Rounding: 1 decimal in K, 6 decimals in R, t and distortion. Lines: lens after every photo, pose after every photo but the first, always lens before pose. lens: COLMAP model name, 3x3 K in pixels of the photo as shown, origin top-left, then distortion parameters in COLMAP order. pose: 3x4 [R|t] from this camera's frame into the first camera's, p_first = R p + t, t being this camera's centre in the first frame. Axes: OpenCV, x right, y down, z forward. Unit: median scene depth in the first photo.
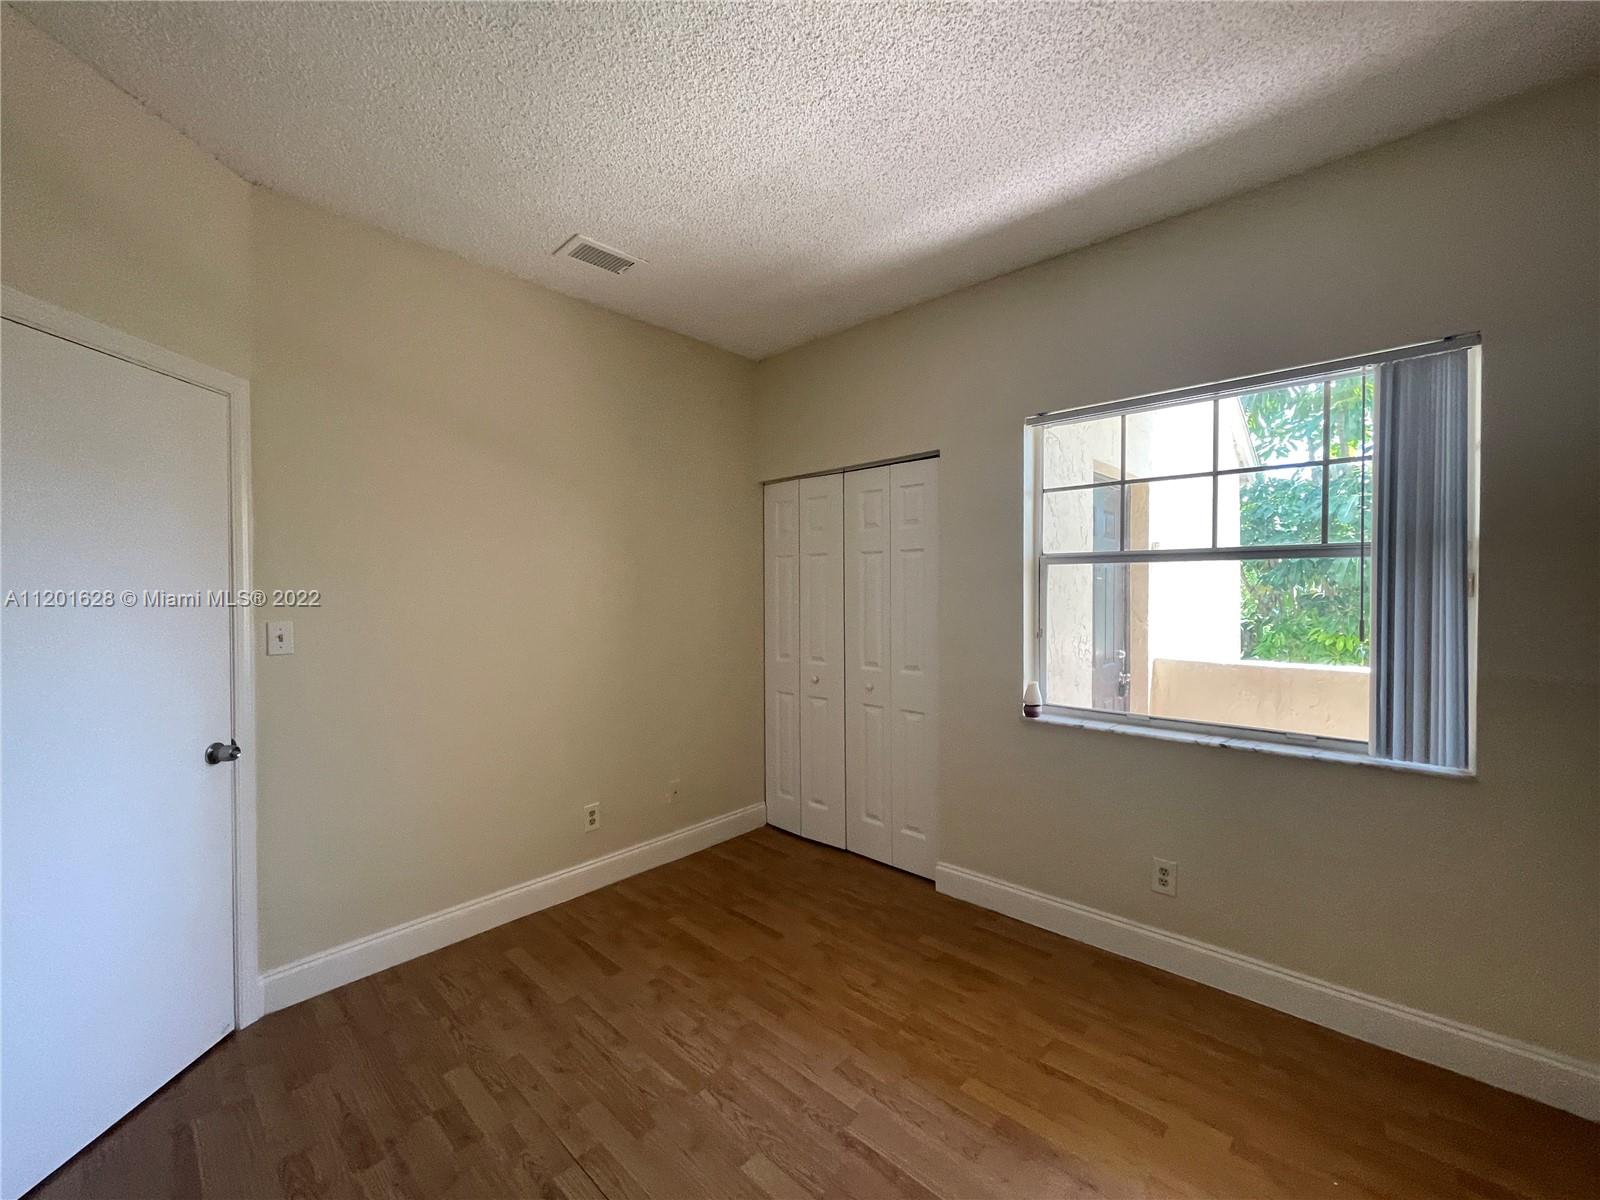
lens RADIAL K [[648.1, 0, 795.8], [0, 648.1, 603.2], [0, 0, 1]] dist [-0.006559, 0.001593]
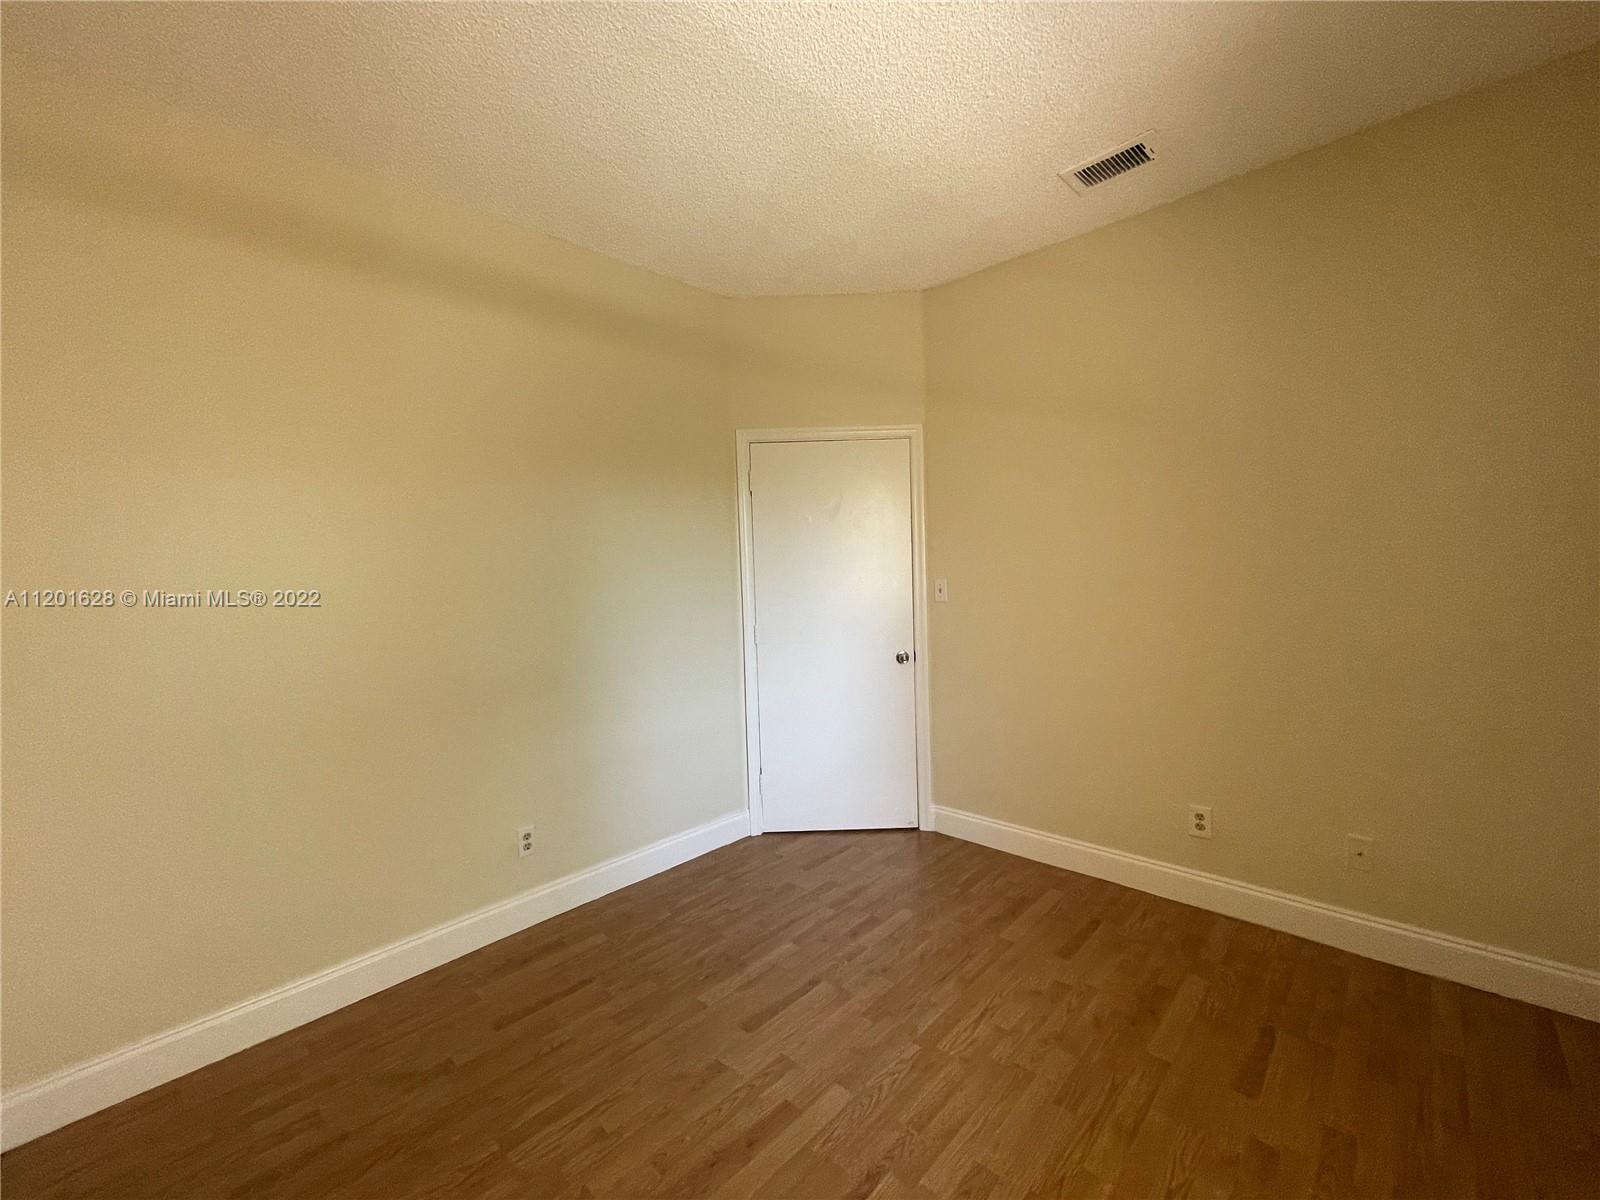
lens RADIAL K [[648.1, 0, 801.8], [0, 648.1, 600.8], [0, 0, 1]] dist [-0.006559, 0.001593]
pose [[-0.013676, 0.057207, -0.998269, 0.710102], [0.017746, 0.998219, 0.056961, -0.013982], [0.999749, -0.016936, -0.014667, 0.703783]]
